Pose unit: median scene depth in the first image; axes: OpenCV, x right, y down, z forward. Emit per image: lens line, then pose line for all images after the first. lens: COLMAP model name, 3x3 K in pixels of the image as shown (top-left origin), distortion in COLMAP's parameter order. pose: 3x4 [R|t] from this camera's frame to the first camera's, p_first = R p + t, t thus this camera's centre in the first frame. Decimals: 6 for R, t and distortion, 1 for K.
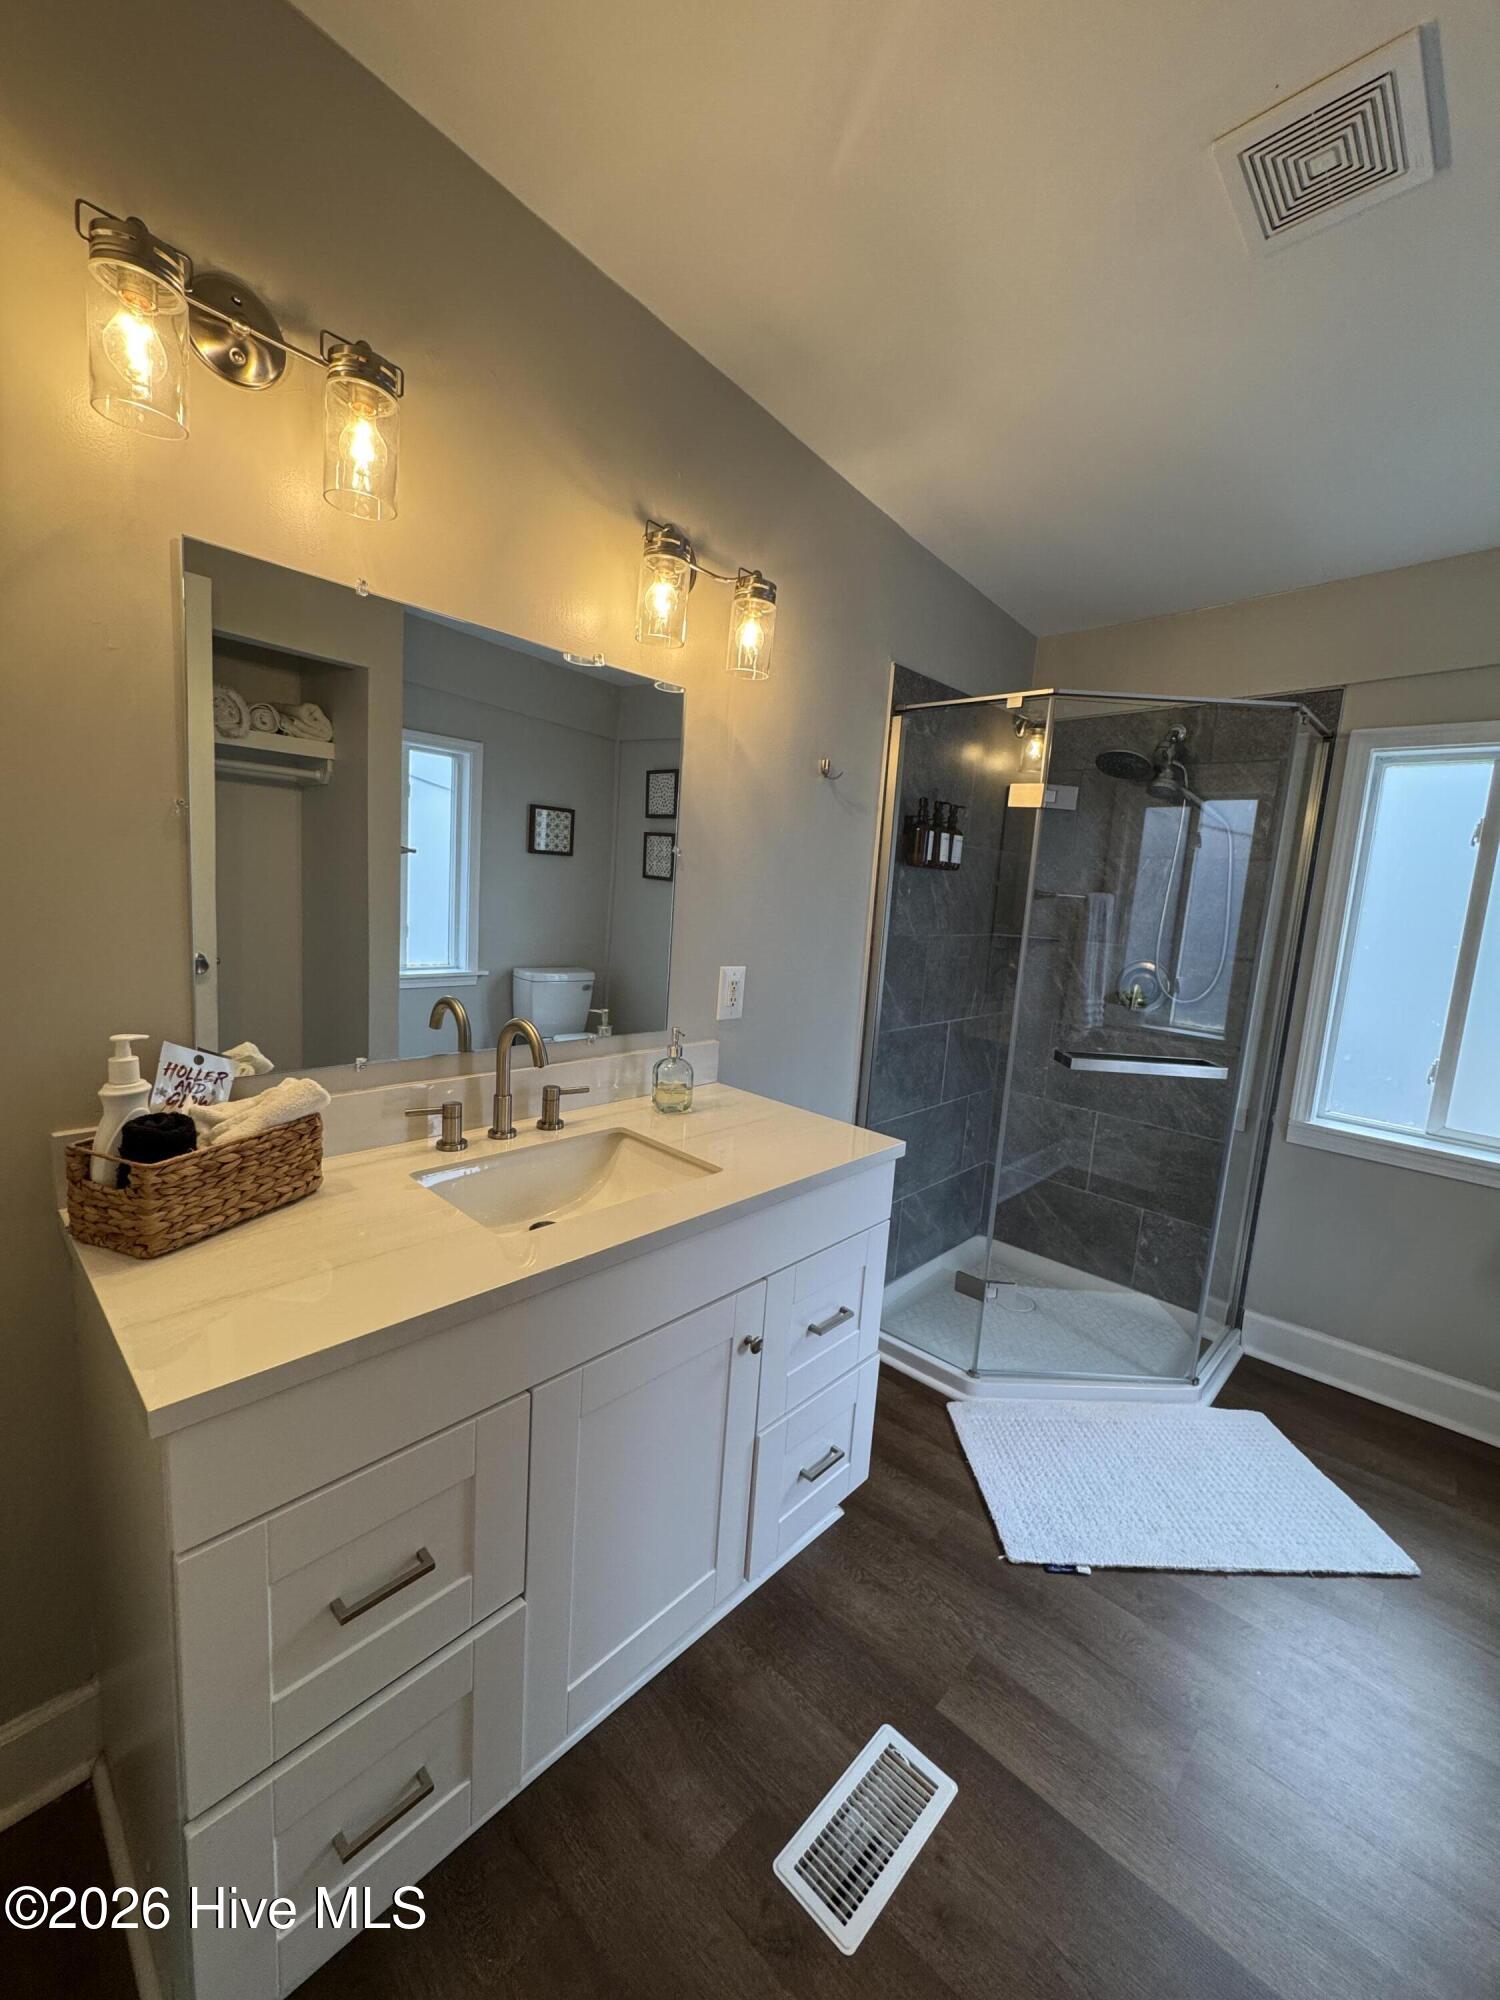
lens RADIAL K [[794.2, 0, 754.1], [0, 794.2, 998.8], [0, 0, 1]] dist [-0.002329, 0.000153]
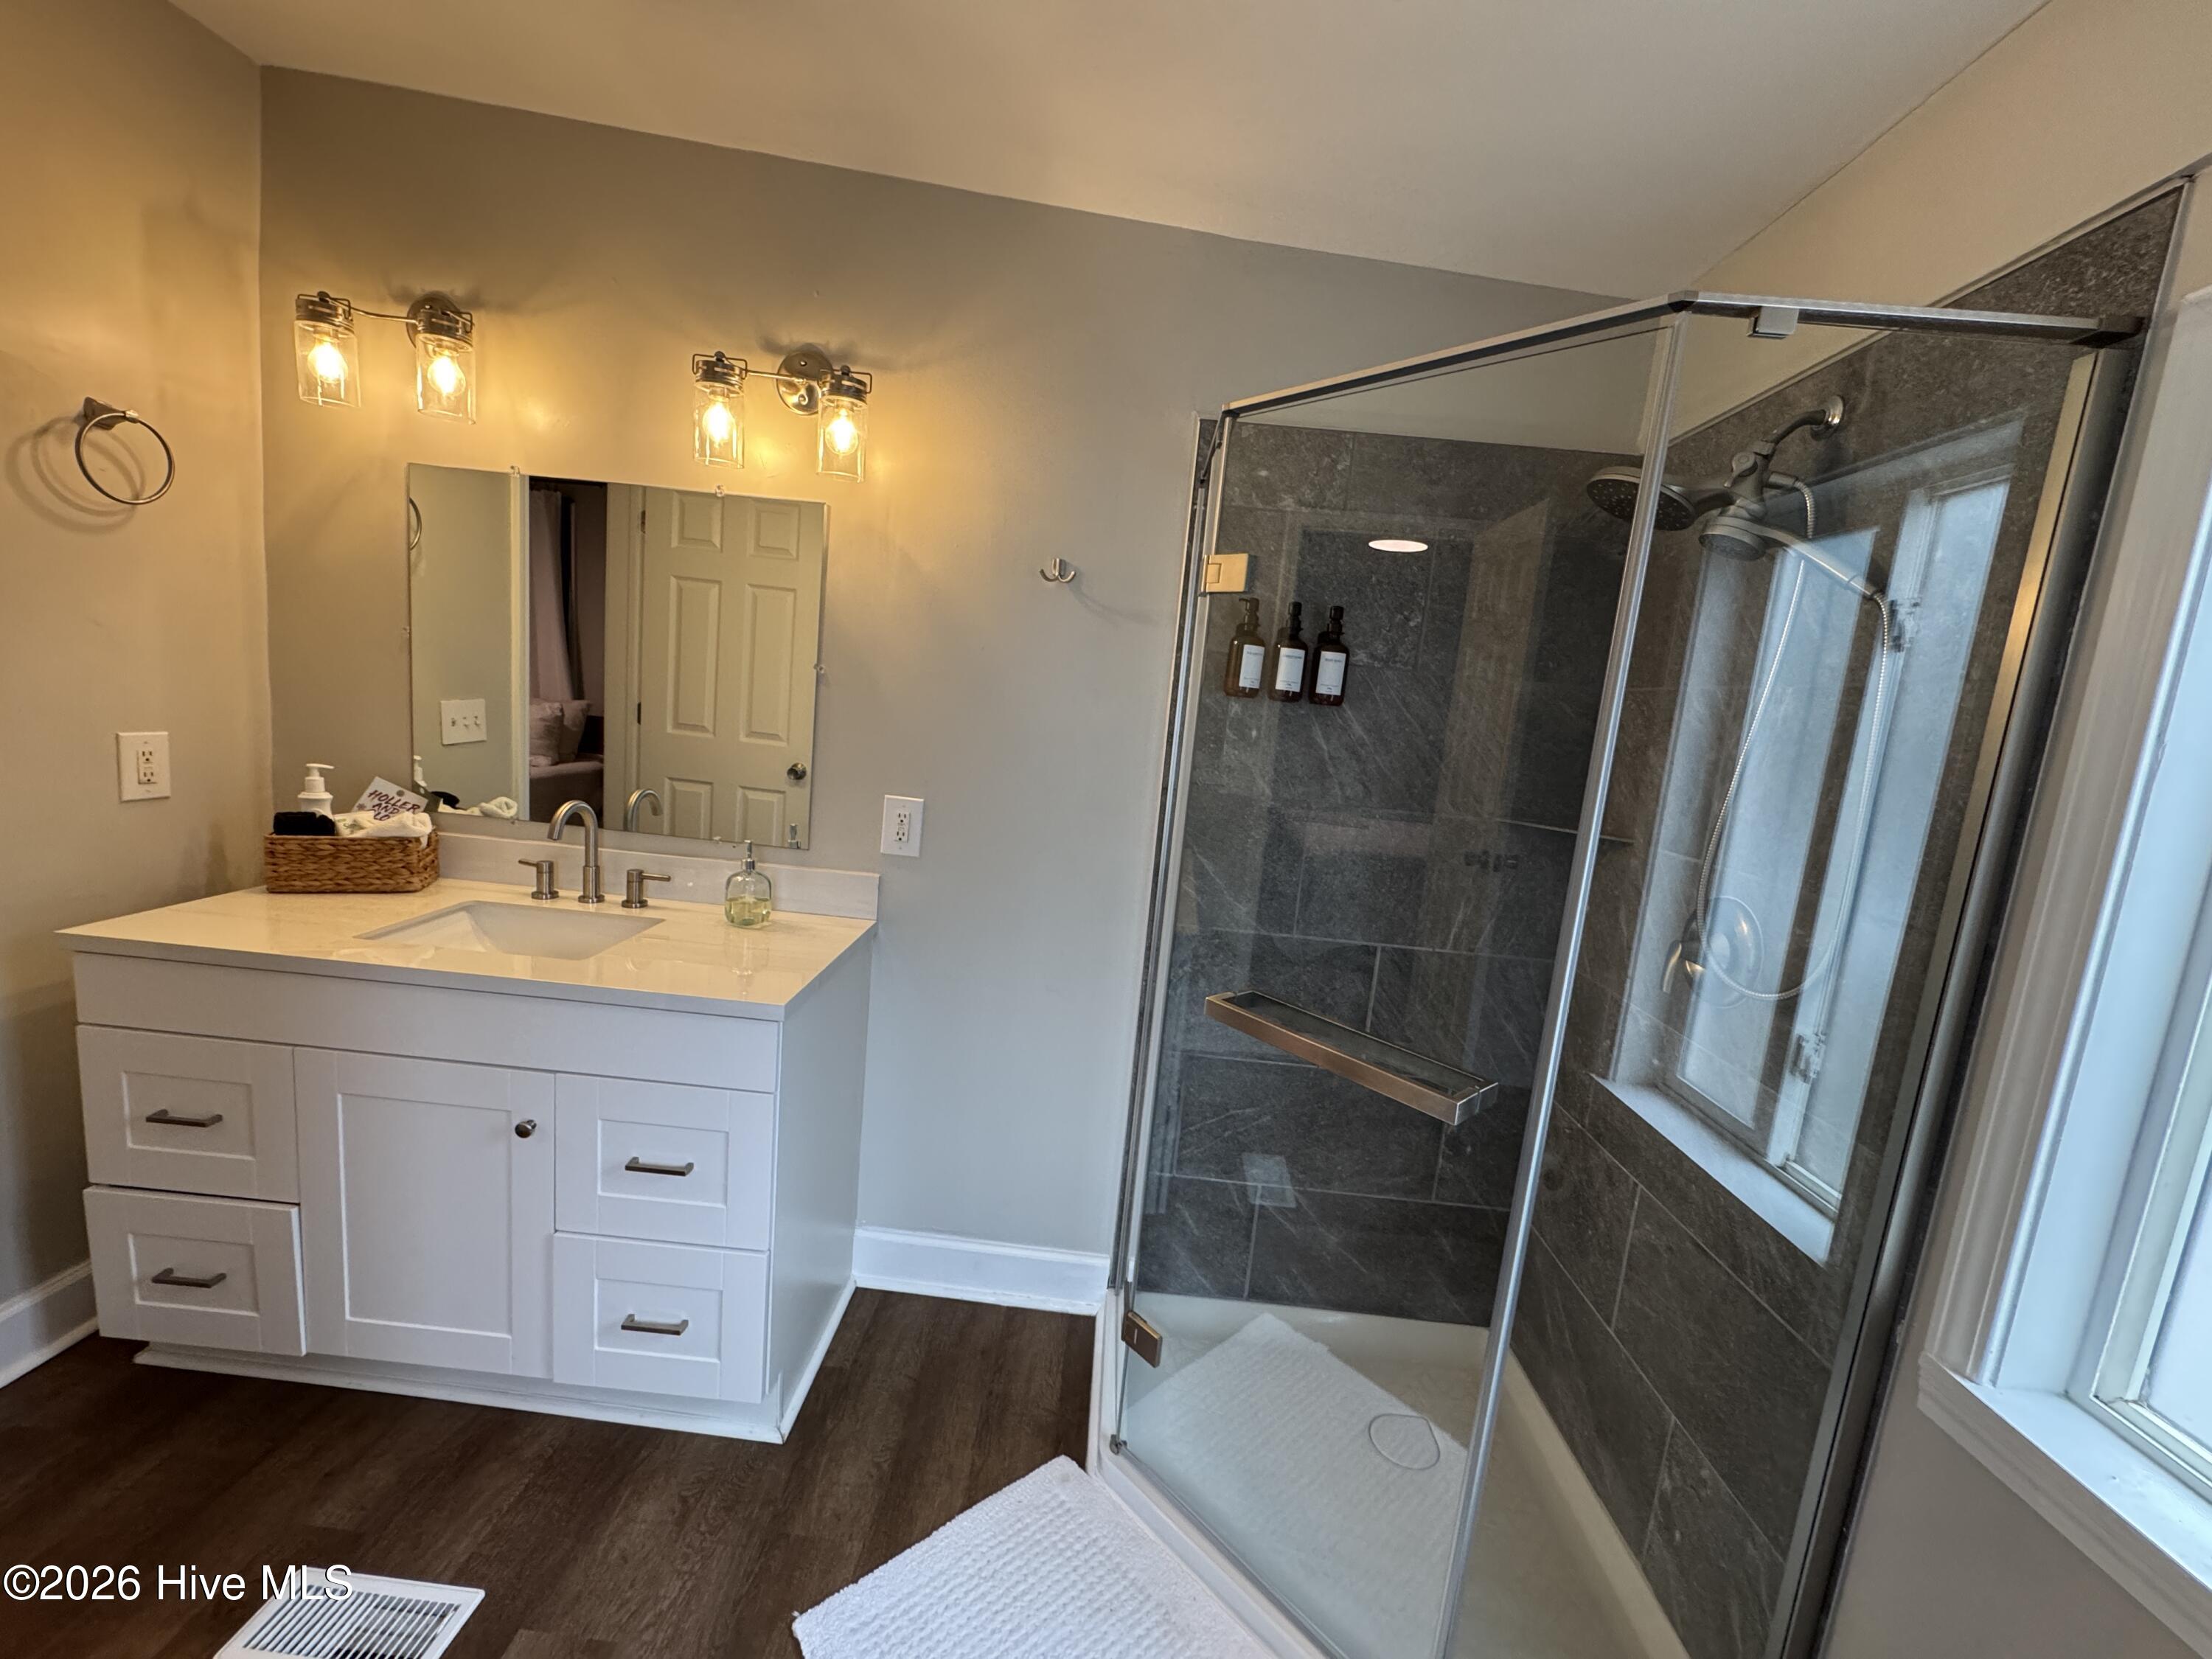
lens RADIAL K [[878.3, 0, 1103.6], [0, 878.3, 826.2], [0, 0, 1]] dist [-0.002329, 0.000153]
pose [[0.663742, 0.107548, -0.740189, 1.066584], [-0.156921, 0.987607, 0.002783, -0.057192], [0.731315, 0.114304, 0.672393, 0.614328]]
